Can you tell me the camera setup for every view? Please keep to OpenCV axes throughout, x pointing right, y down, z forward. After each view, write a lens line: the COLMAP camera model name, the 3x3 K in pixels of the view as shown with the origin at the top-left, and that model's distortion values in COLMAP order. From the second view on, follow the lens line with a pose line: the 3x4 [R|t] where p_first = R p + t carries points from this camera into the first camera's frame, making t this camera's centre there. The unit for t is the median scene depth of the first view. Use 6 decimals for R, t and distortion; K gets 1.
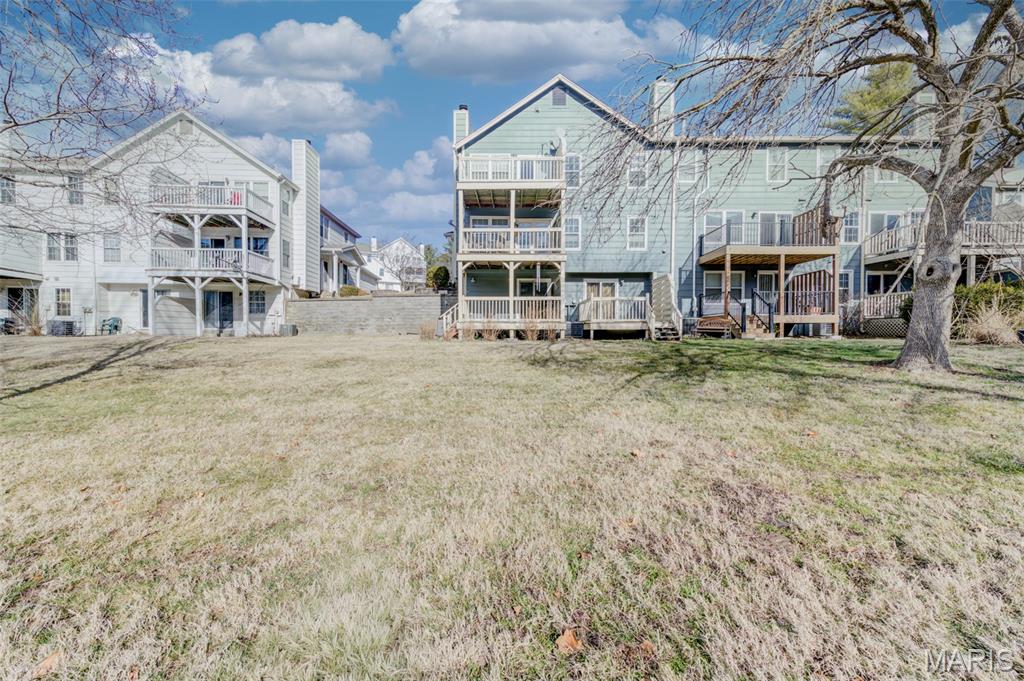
lens RADIAL K [[403.2, 0, 504.9], [0, 403.2, 343.4], [0, 0, 1]] dist [0.012076, 0.000110]
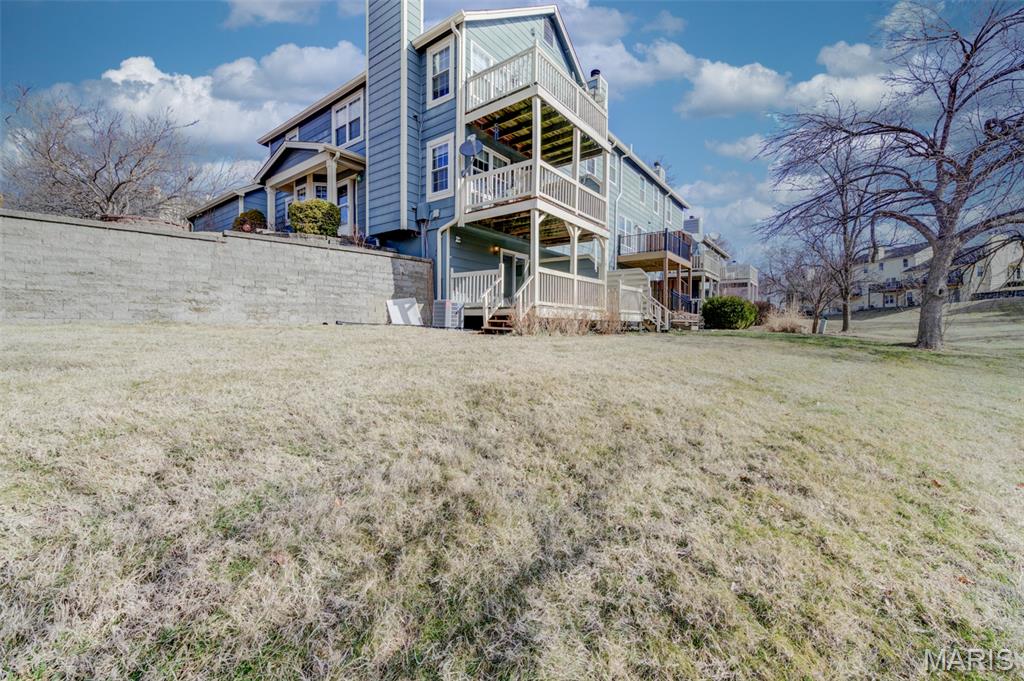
lens RADIAL K [[403.2, 0, 506.9], [0, 403.2, 329.5], [0, 0, 1]] dist [0.012076, 0.000110]
pose [[0.606442, -0.004357, 0.795116, -0.560532], [0.009317, 0.999955, -0.001626, -0.014864], [-0.795073, 0.008395, 0.606456, 0.581070]]
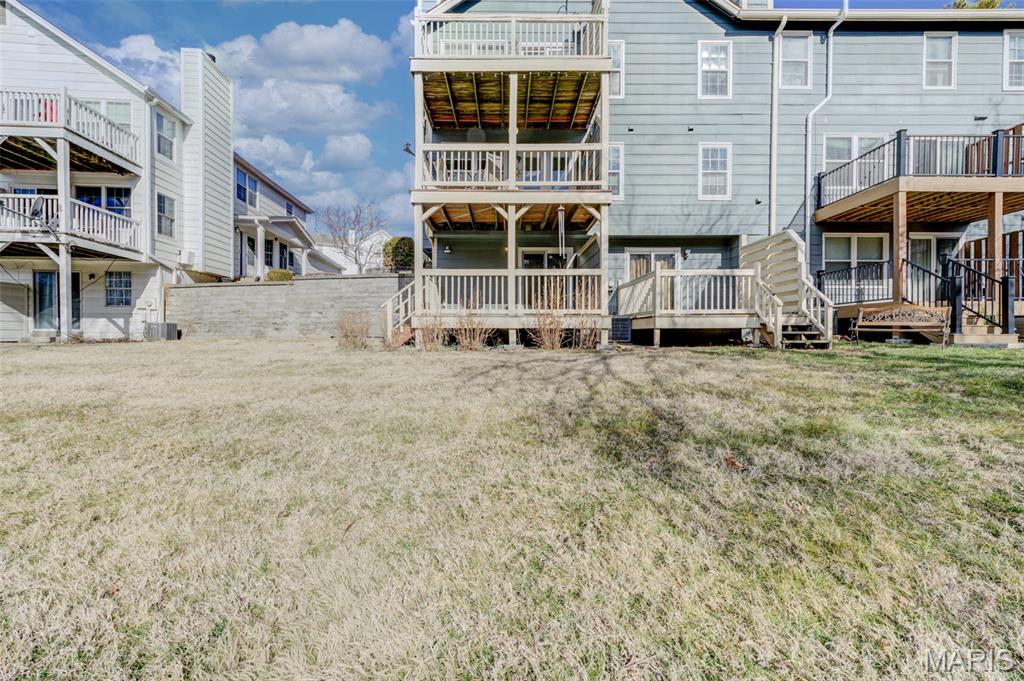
lens RADIAL K [[403.2, 0, 508.9], [0, 403.2, 346.1], [0, 0, 1]] dist [0.012076, 0.000110]
pose [[0.999624, -0.003561, 0.027200, -0.002561], [0.003525, 0.999993, 0.001399, -0.010261], [-0.027205, -0.001303, 0.999629, 0.395406]]
